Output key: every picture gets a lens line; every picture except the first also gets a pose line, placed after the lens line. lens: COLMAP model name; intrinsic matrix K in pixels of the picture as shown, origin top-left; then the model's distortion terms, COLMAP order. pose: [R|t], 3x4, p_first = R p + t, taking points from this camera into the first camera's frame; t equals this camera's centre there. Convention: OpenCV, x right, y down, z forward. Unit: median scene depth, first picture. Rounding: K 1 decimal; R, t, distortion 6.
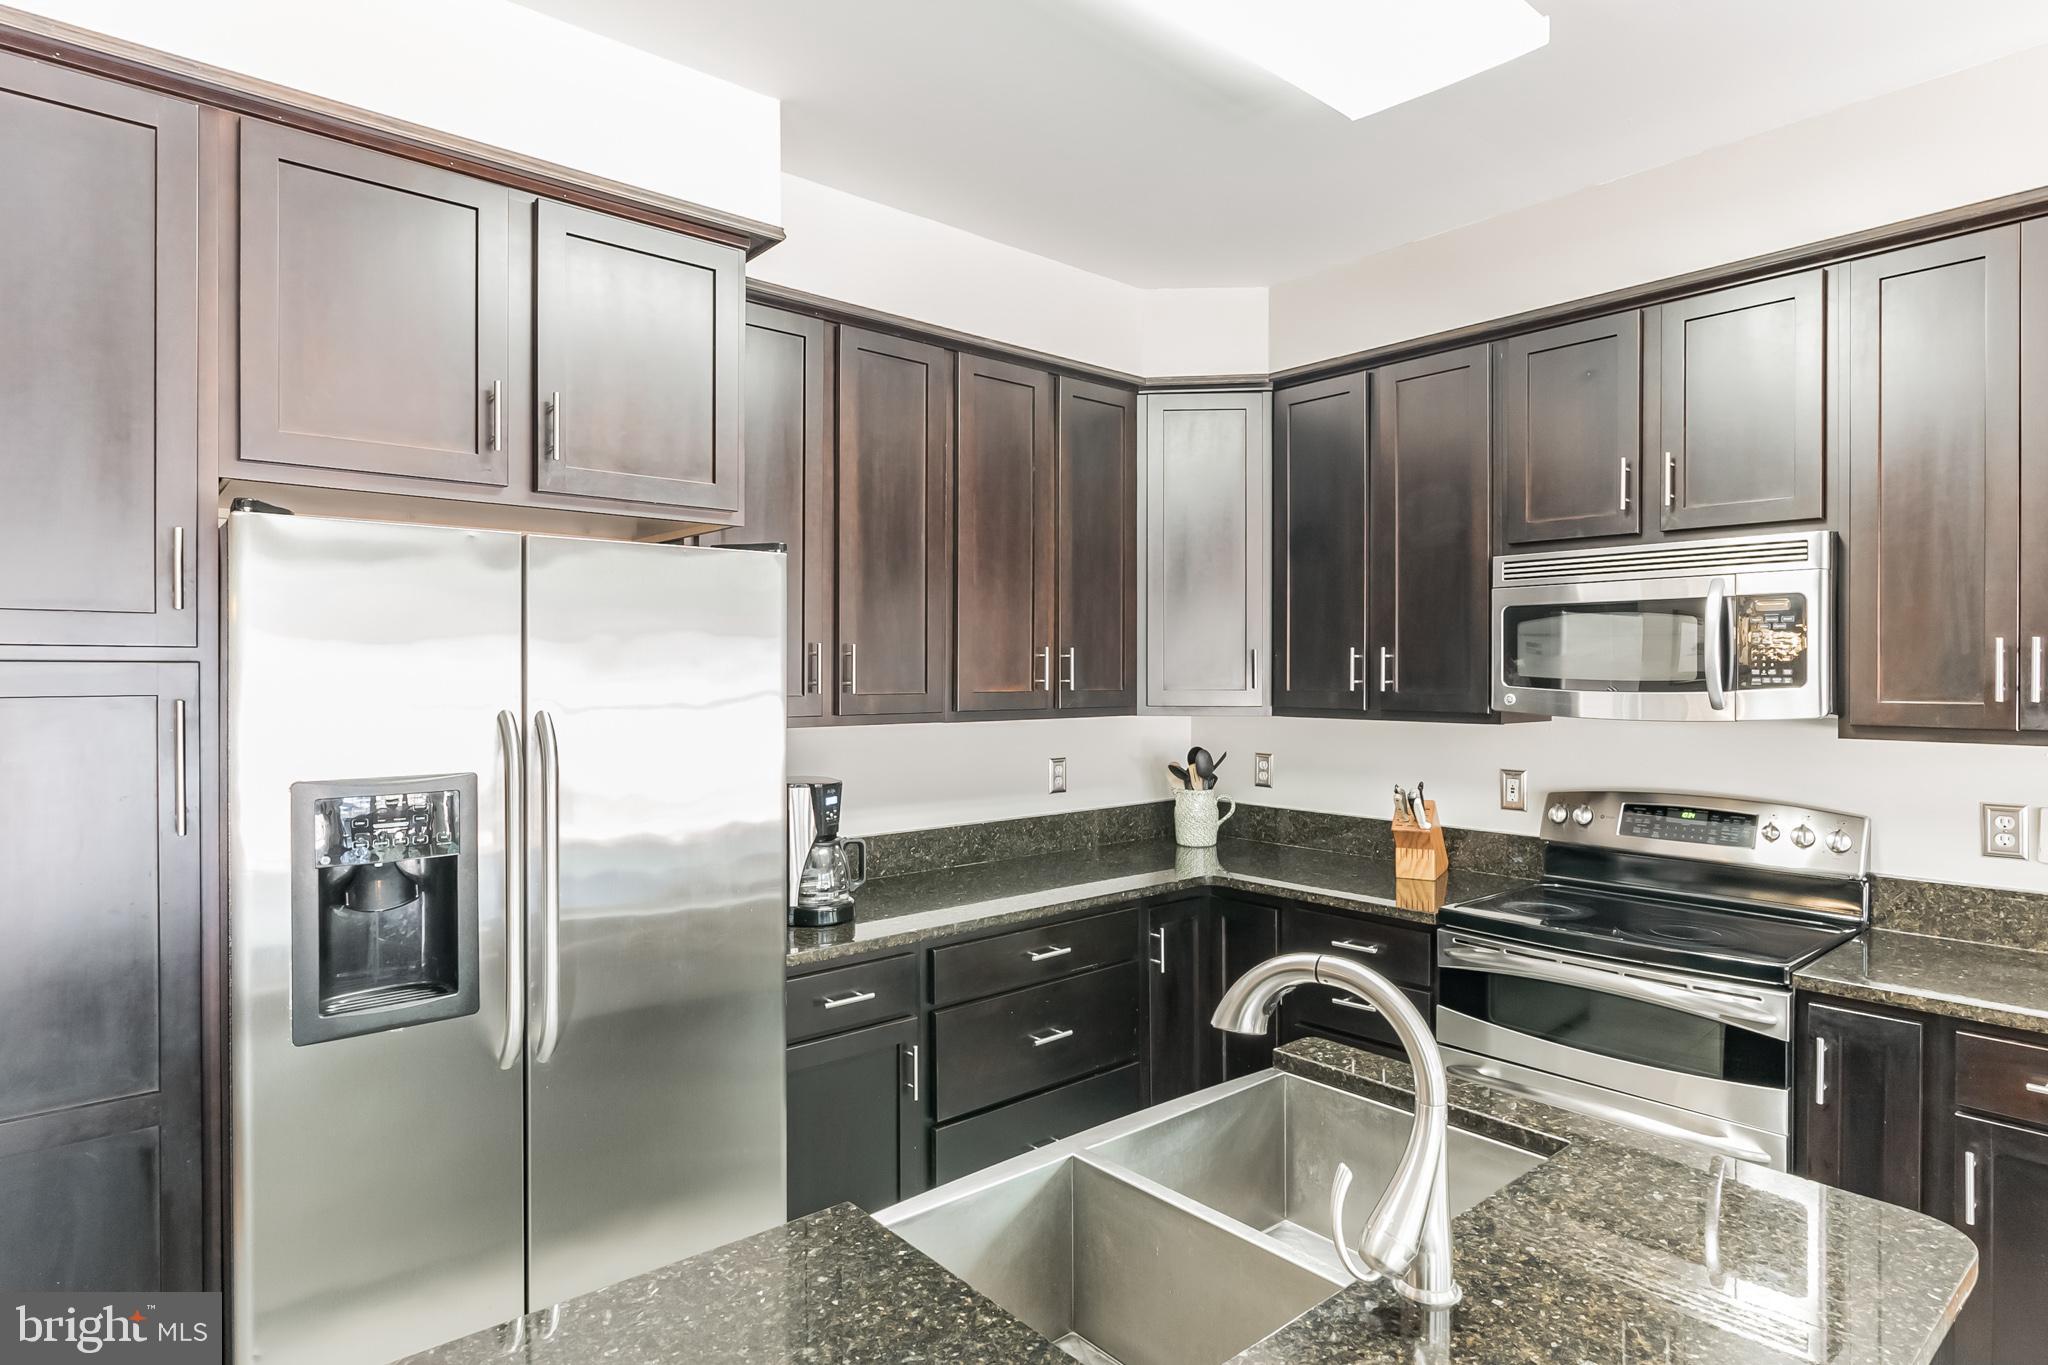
lens RADIAL K [[1106.6, 0, 1018.3], [0, 1106.6, 683.2], [0, 0, 1]] dist [0.003364, 0.000162]
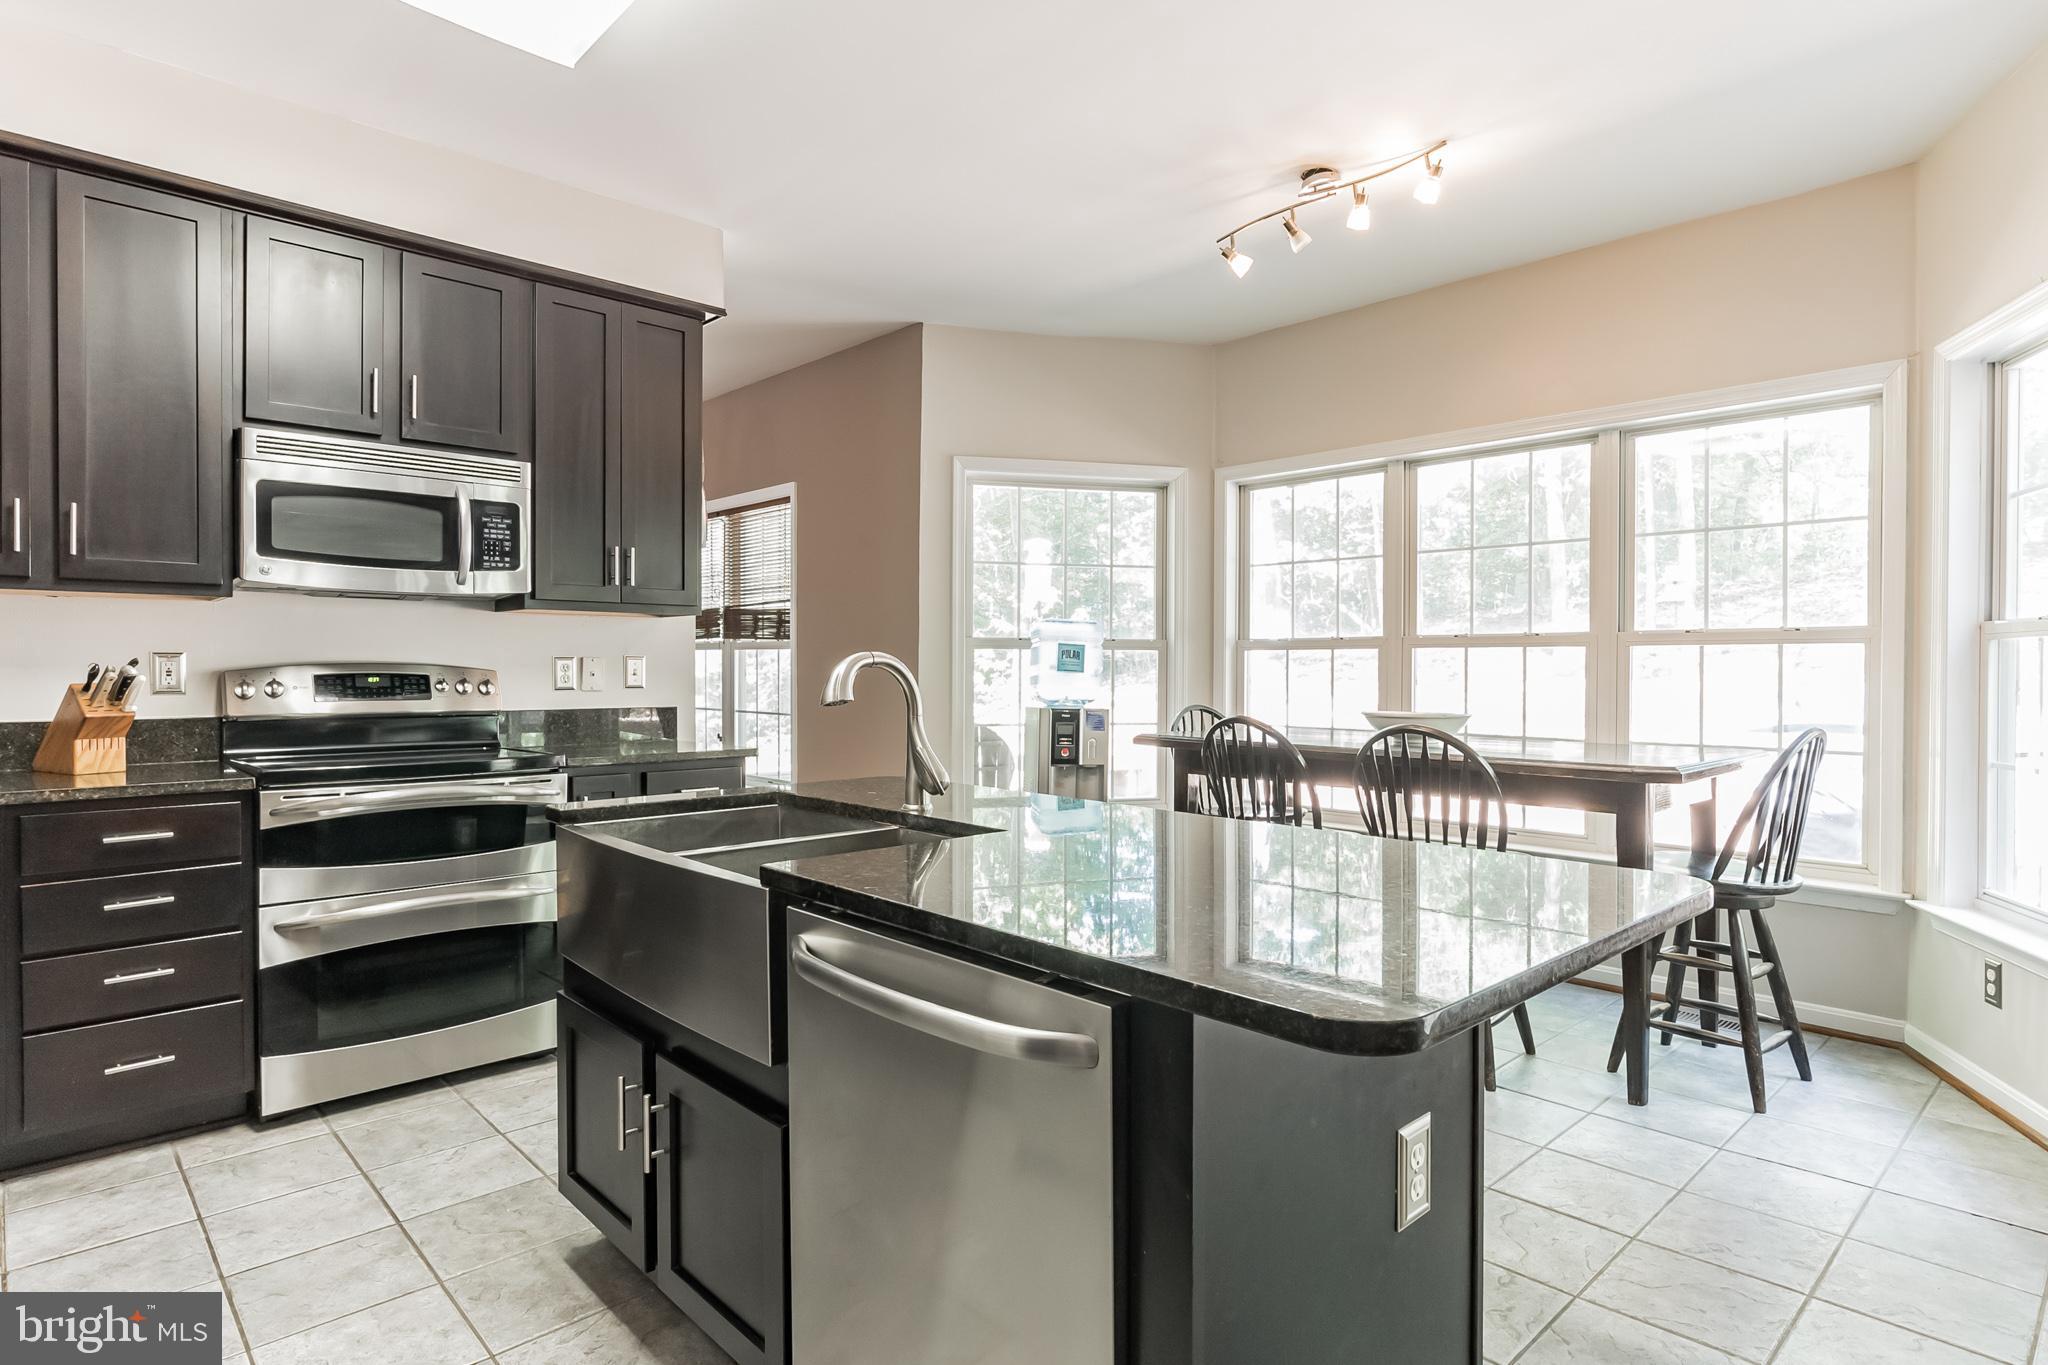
lens RADIAL K [[1106.6, 0, 1018.4], [0, 1106.6, 671.7], [0, 0, 1]] dist [0.003364, 0.000162]
pose [[-0.061106, -0.011446, 0.998066, -0.695878], [0.002765, 0.999928, 0.011637, 0.110923], [-0.998127, 0.003471, -0.061070, 0.429198]]
